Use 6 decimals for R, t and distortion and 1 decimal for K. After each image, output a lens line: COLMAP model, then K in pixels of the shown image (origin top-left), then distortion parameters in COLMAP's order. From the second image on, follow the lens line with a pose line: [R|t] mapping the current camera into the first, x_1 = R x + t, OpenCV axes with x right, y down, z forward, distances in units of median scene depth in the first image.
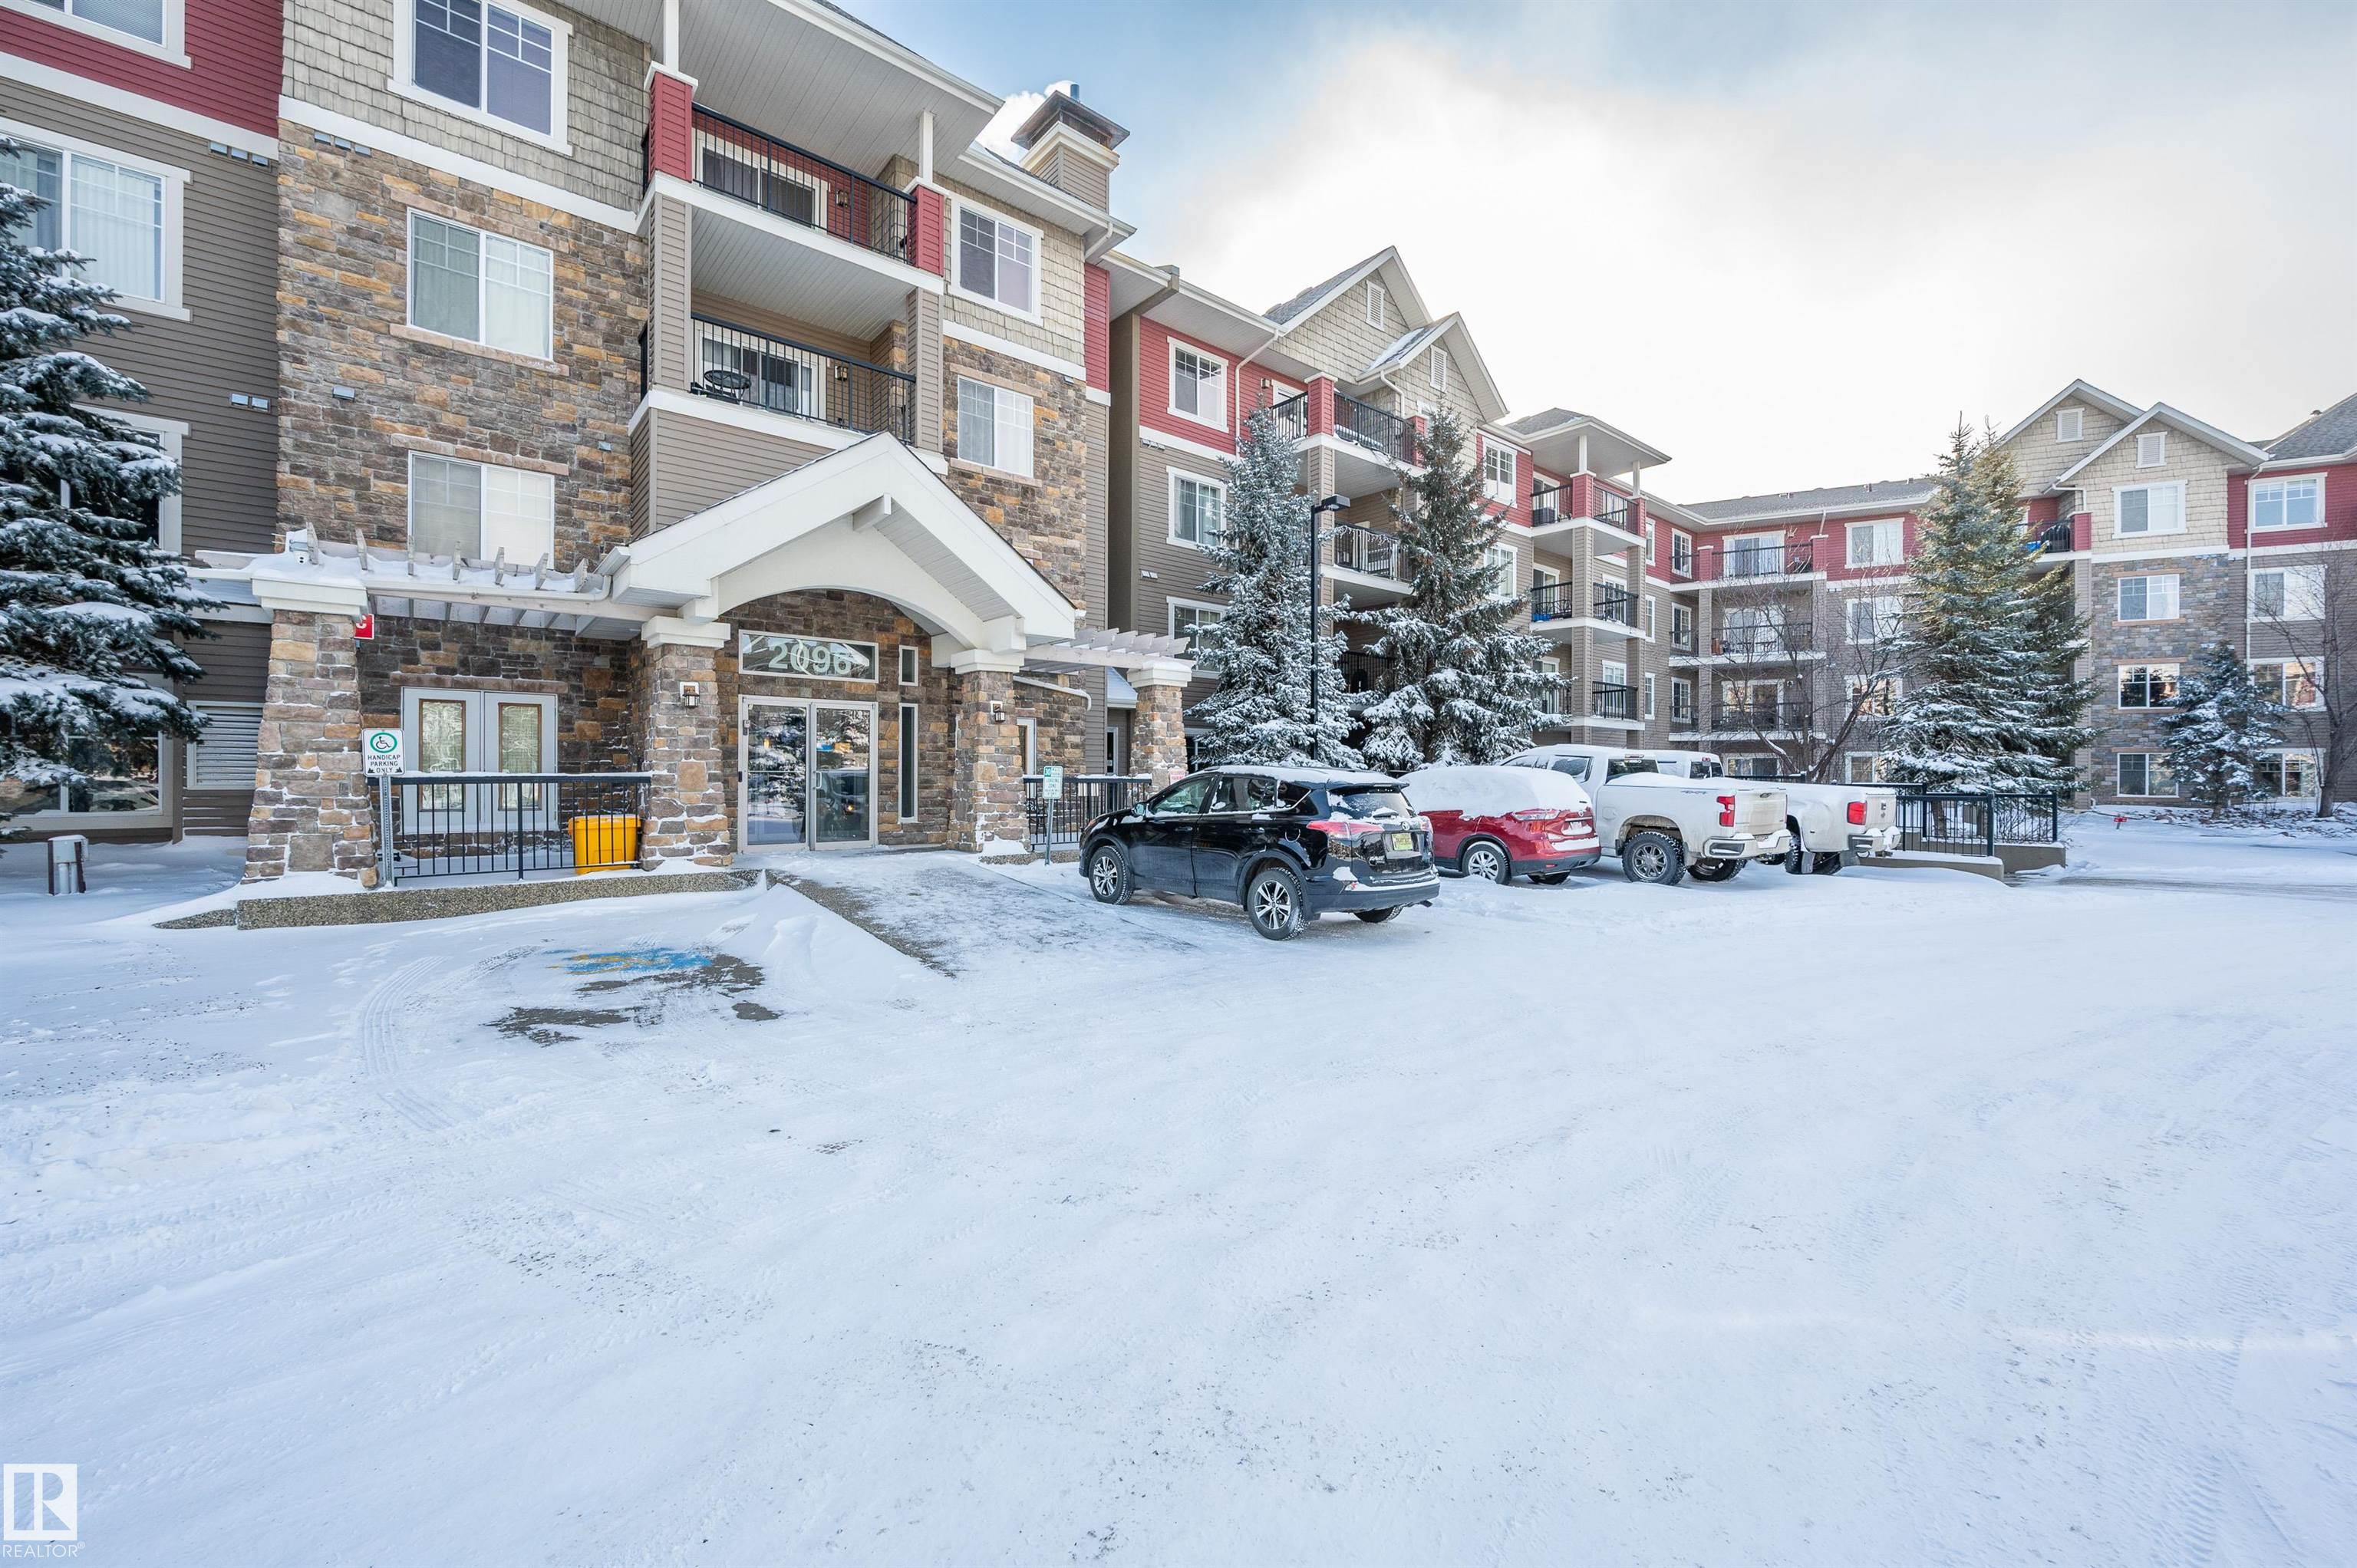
lens RADIAL K [[937.2, 0, 1187.7], [0, 937.2, 775.5], [0, 0, 1]] dist [-0.003042, 0.000770]
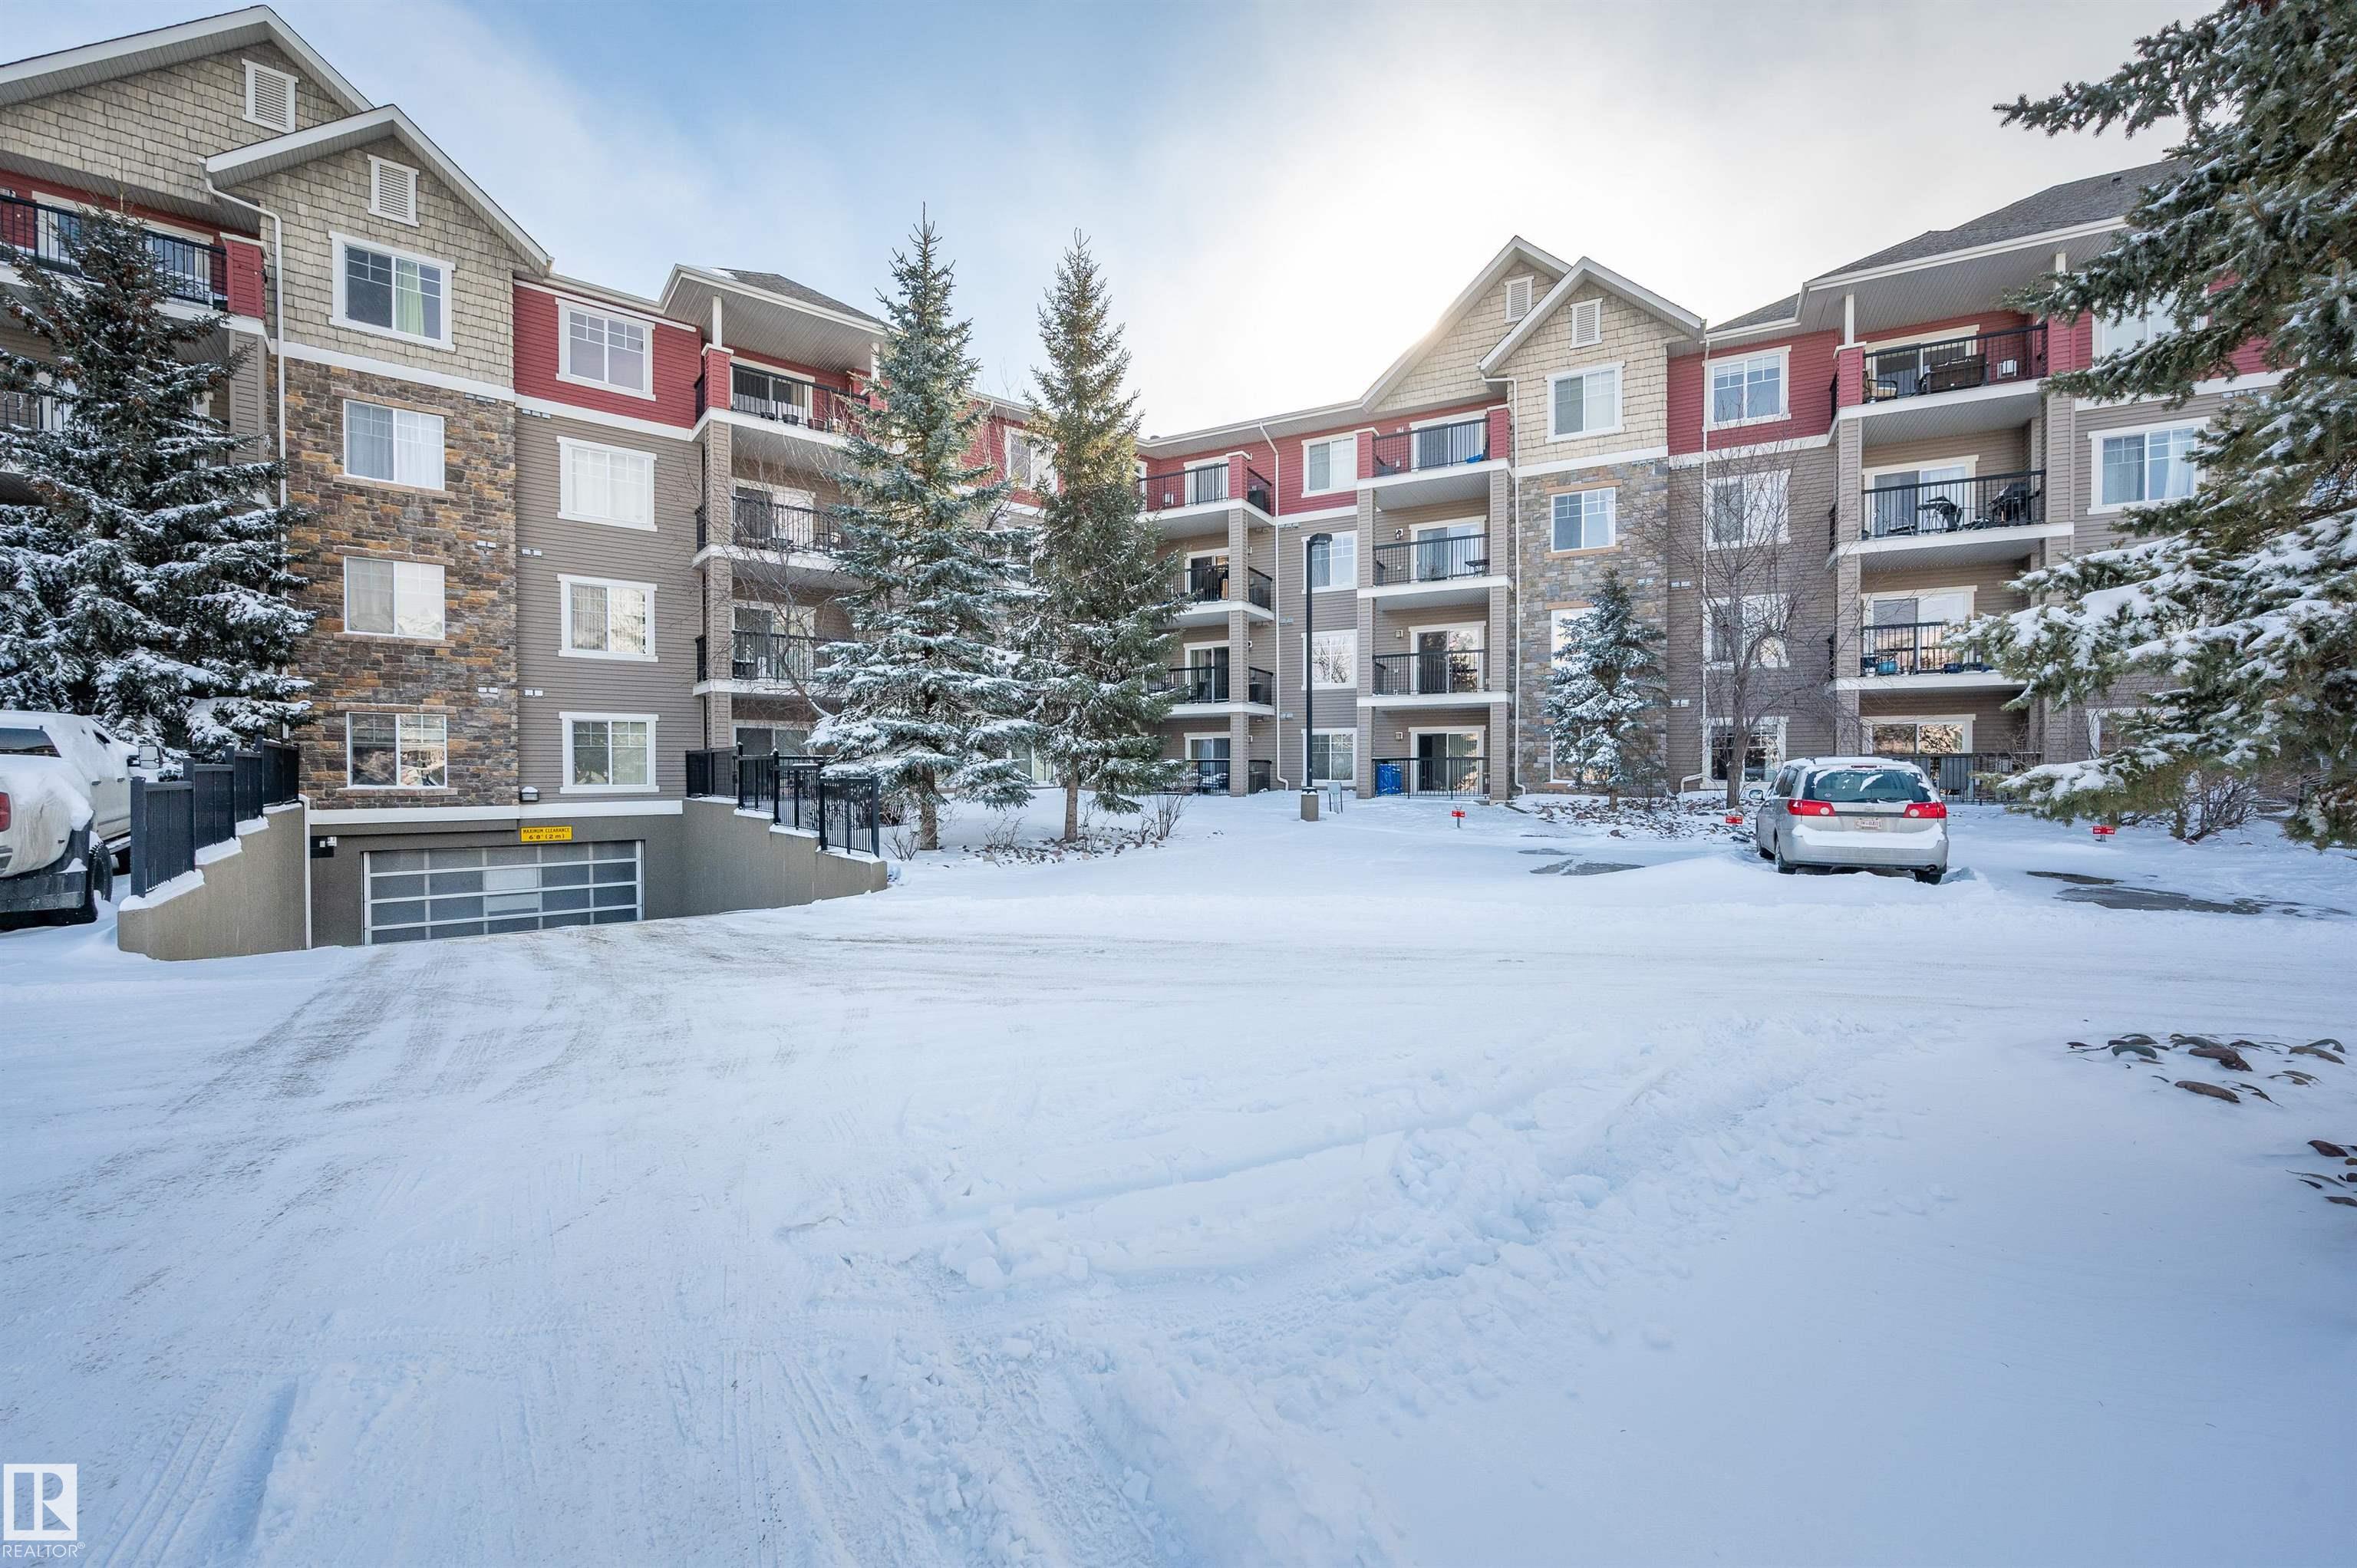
lens RADIAL K [[937.2, 0, 1191.0], [0, 937.2, 783.6], [0, 0, 1]] dist [-0.003042, 0.000770]
pose [[0.999915, -0.007073, -0.010917, 1.691192], [0.007210, 0.999895, 0.012572, 0.026337], [0.010827, -0.012649, 0.999861, 0.558867]]
